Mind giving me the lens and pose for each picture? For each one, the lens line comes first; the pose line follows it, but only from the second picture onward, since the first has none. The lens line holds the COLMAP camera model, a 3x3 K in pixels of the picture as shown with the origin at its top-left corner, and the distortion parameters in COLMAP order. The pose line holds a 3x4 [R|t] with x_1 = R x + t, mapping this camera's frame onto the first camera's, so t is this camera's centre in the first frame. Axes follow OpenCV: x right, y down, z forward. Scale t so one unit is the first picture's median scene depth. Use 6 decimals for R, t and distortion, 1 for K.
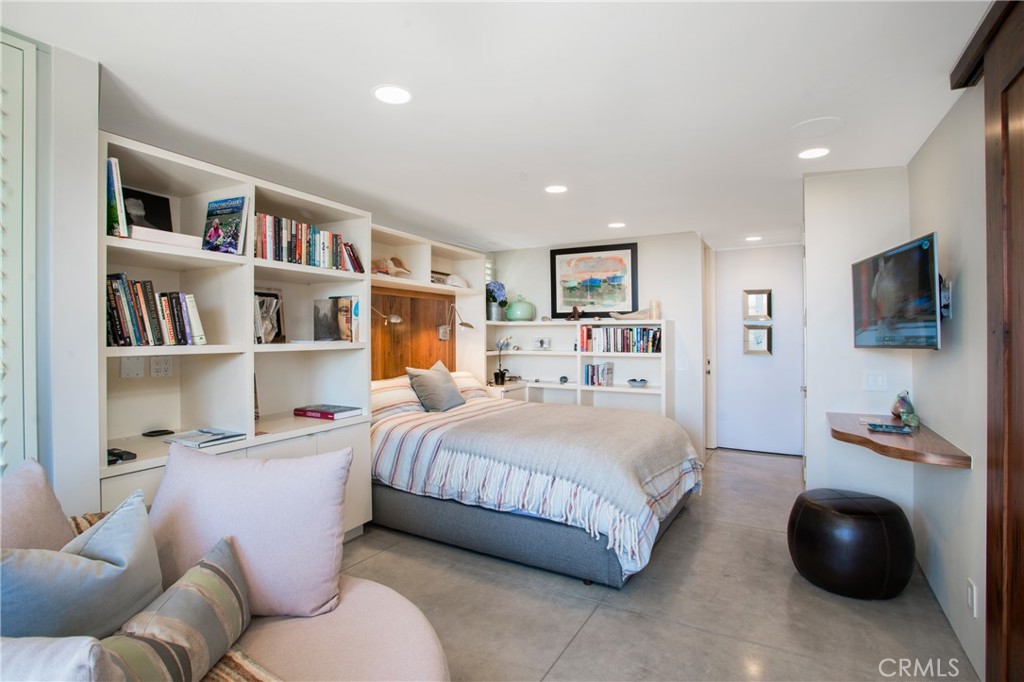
lens RADIAL K [[504.6, 0, 504.9], [0, 504.6, 346.6], [0, 0, 1]] dist [-0.075273, 0.031957]
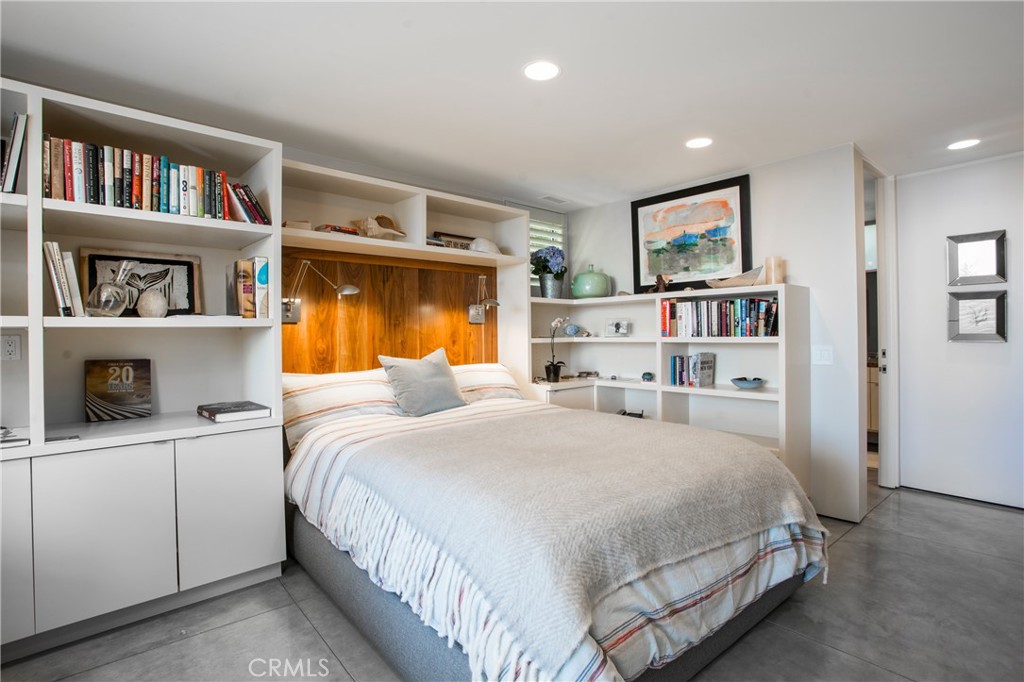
lens RADIAL K [[504.6, 0, 504.9], [0, 504.6, 346.6], [0, 0, 1]] dist [-0.075273, 0.031957]
pose [[0.941221, -0.003801, -0.337771, 0.185126], [0.005174, 0.999982, 0.003166, 0.020430], [0.337752, -0.004727, 0.941223, 0.276242]]
